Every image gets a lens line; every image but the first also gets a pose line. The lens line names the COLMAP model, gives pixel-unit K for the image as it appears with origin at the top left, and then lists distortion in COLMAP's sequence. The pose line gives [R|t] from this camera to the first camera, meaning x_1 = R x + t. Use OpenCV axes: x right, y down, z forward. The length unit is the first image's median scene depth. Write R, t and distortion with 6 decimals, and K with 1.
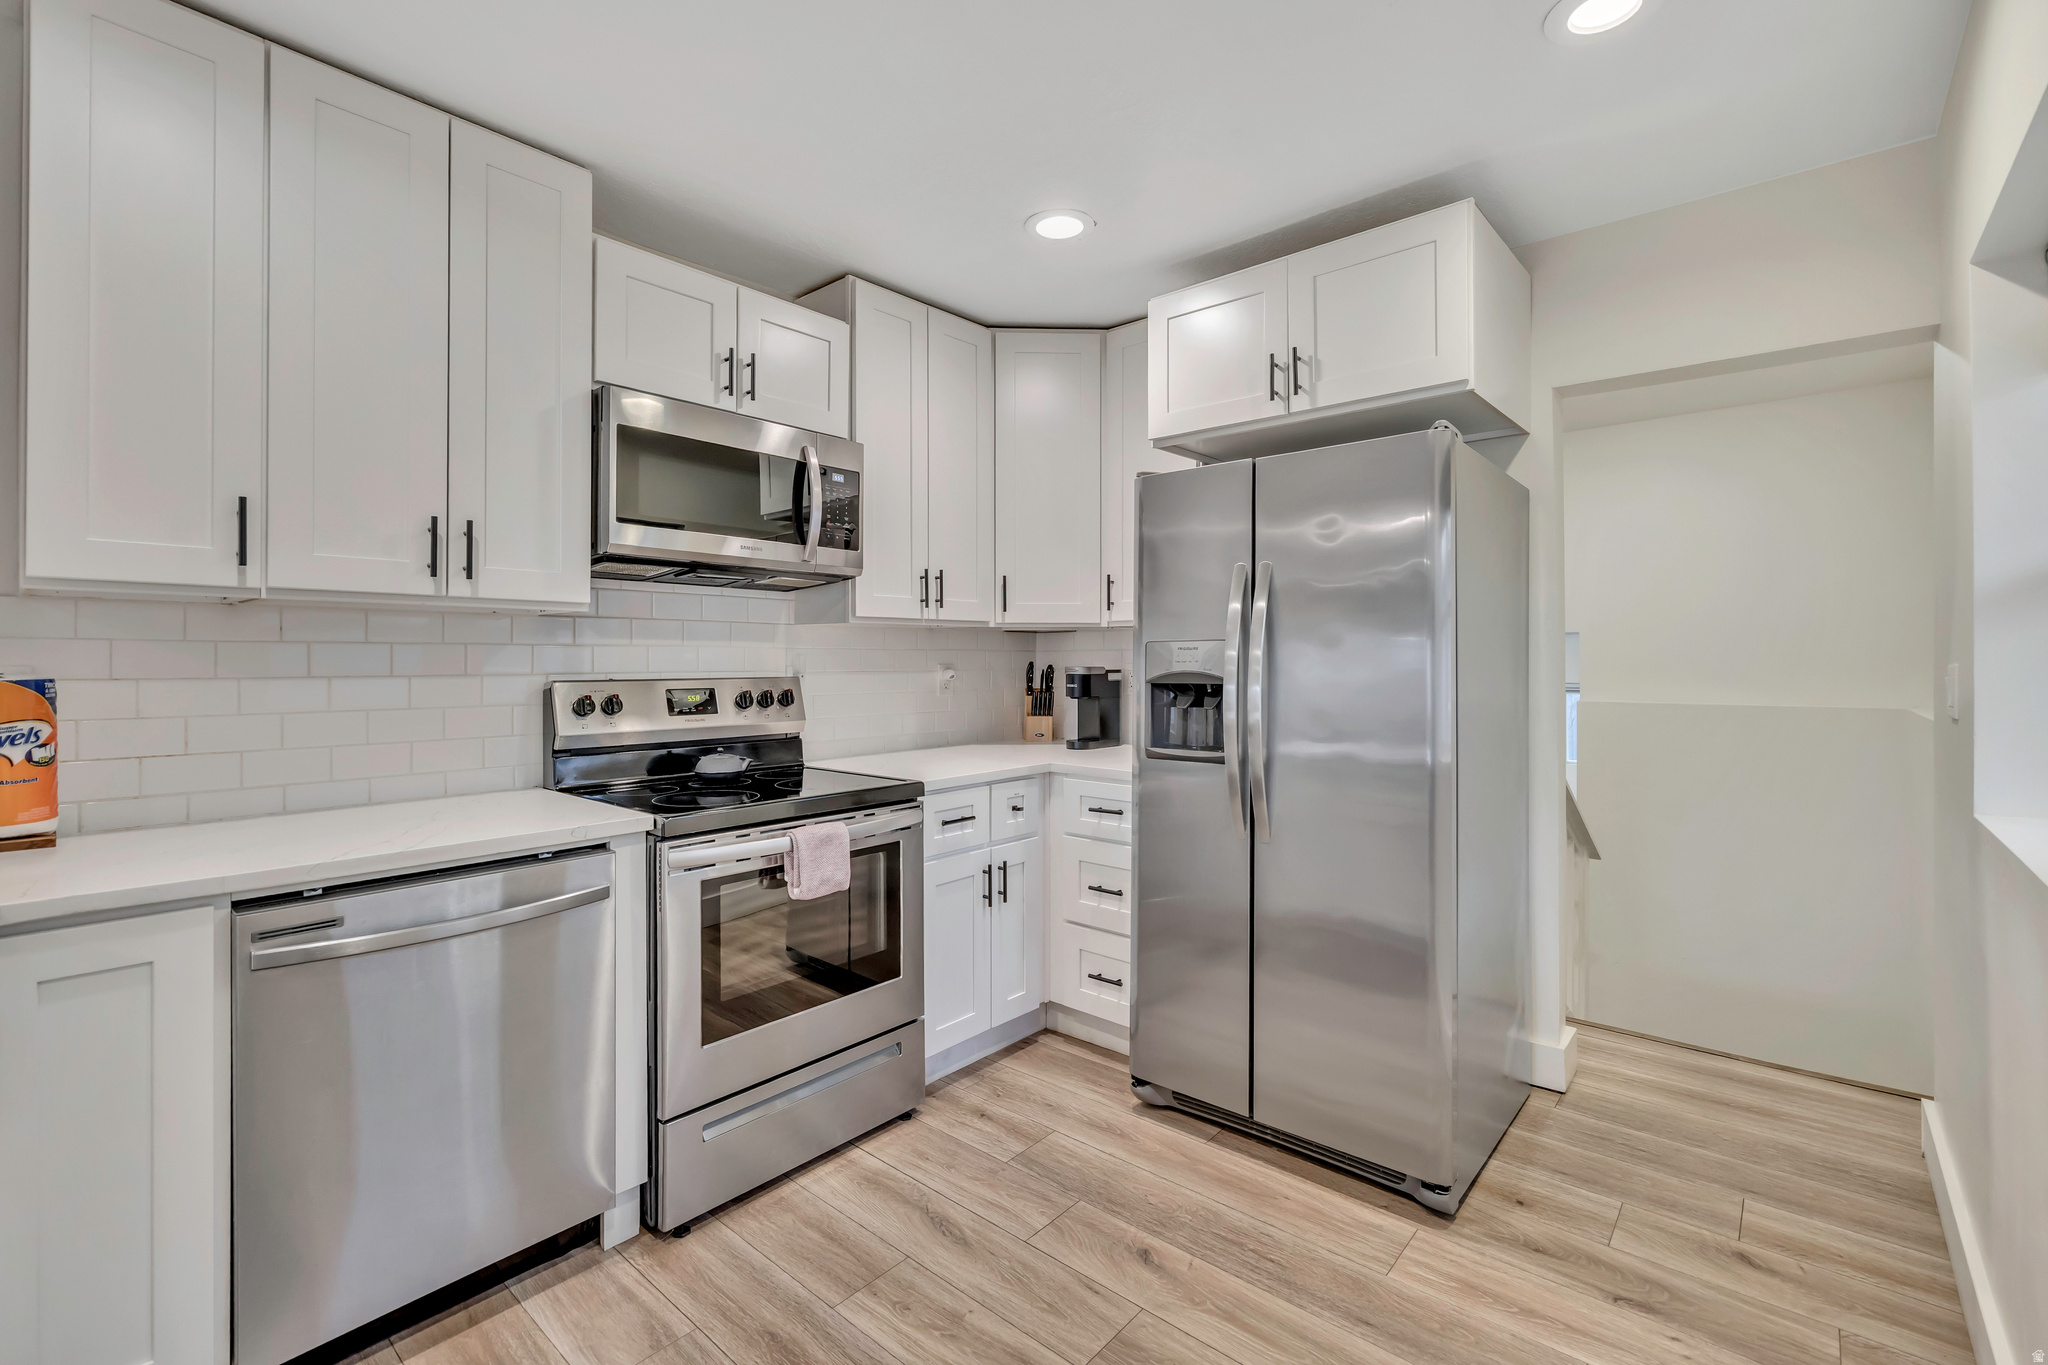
lens RADIAL K [[894.4, 0, 1025.0], [0, 894.4, 660.7], [0, 0, 1]] dist [-0.001238, -0.000016]
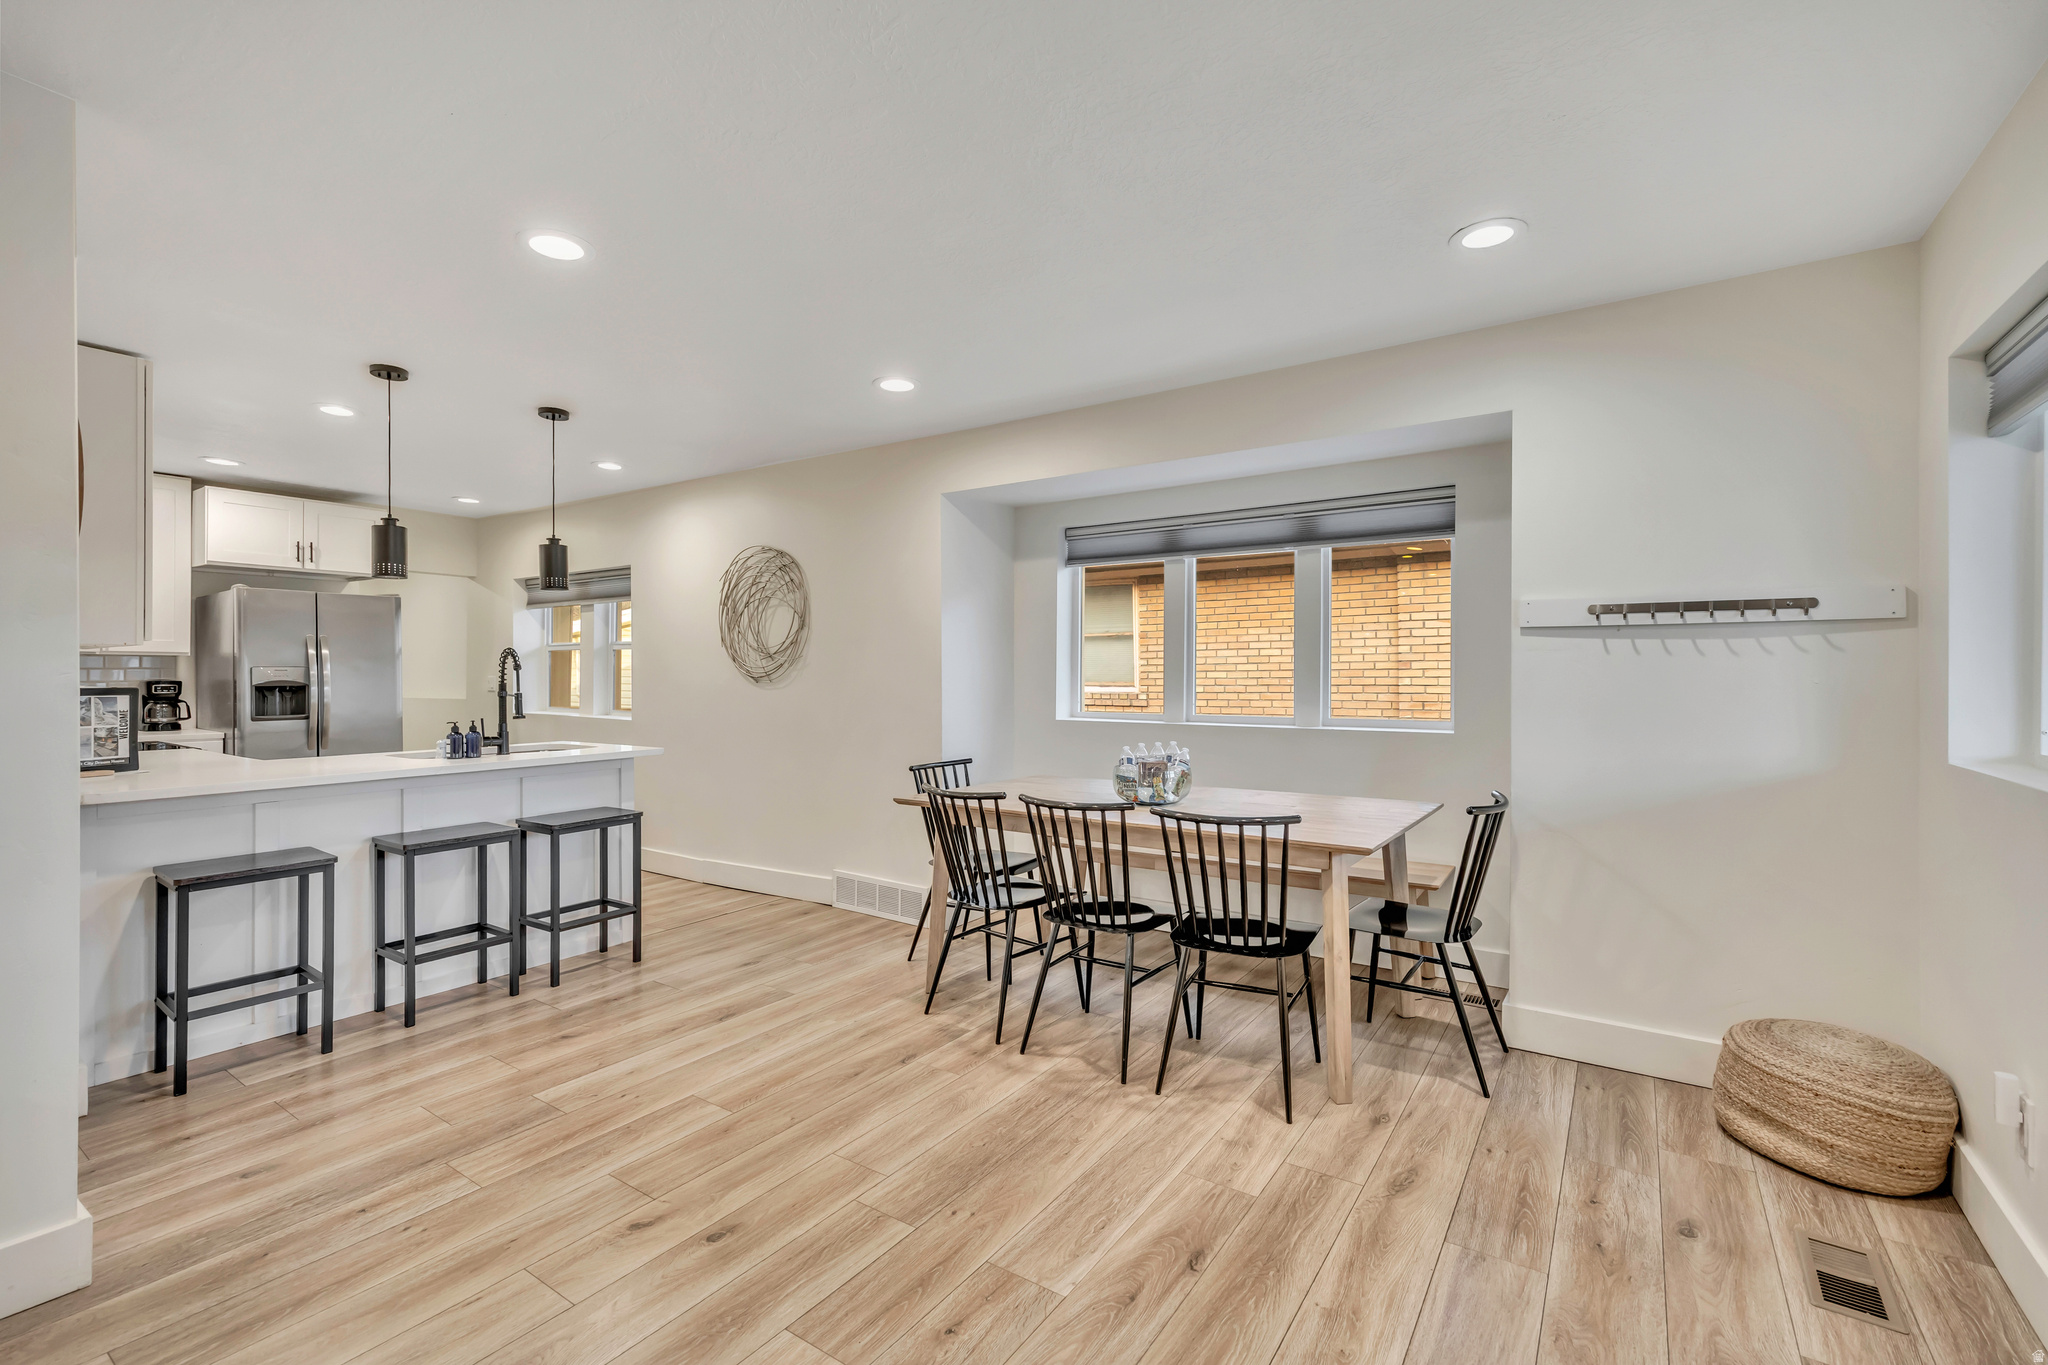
lens RADIAL K [[887.8, 0, 1026.8], [0, 887.8, 676.0], [0, 0, 1]] dist [-0.001924, 0.000056]
pose [[-0.106028, -0.003025, 0.994359, -2.347403], [0.000403, 0.999995, 0.003085, -0.006752], [-0.994363, 0.000728, -0.106026, -0.655621]]
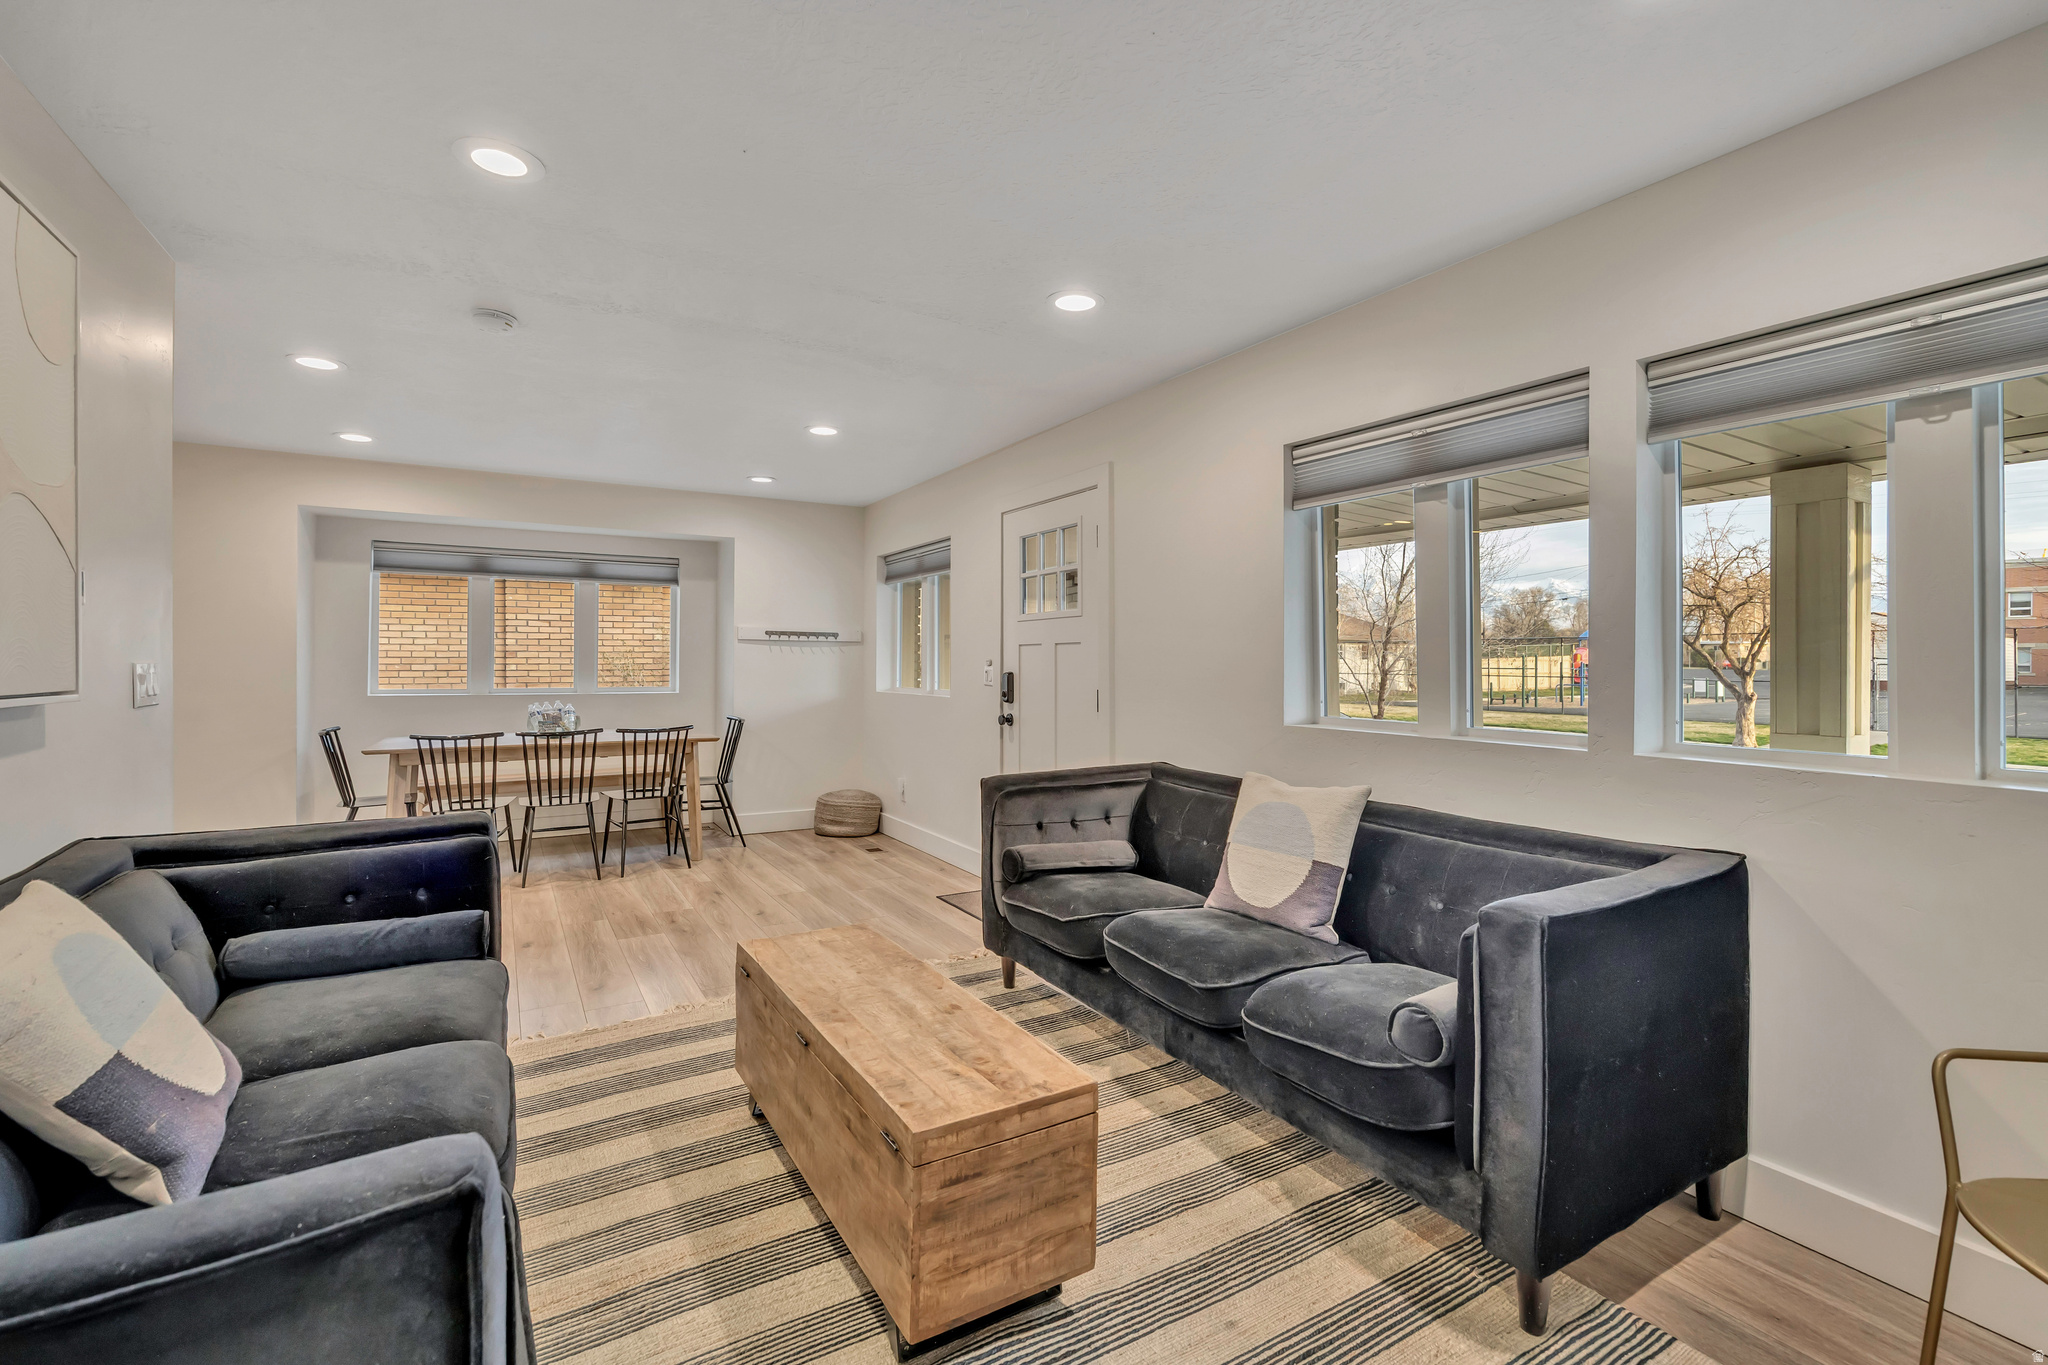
lens RADIAL K [[894.4, 0, 1025.0], [0, 894.4, 660.7], [0, 0, 1]] dist [-0.001238, -0.000016]
pose [[-0.946896, -0.003465, 0.321520, -2.873254], [-0.006090, 0.999956, -0.007159, 0.008433], [-0.321481, -0.008737, -0.946876, 0.802117]]
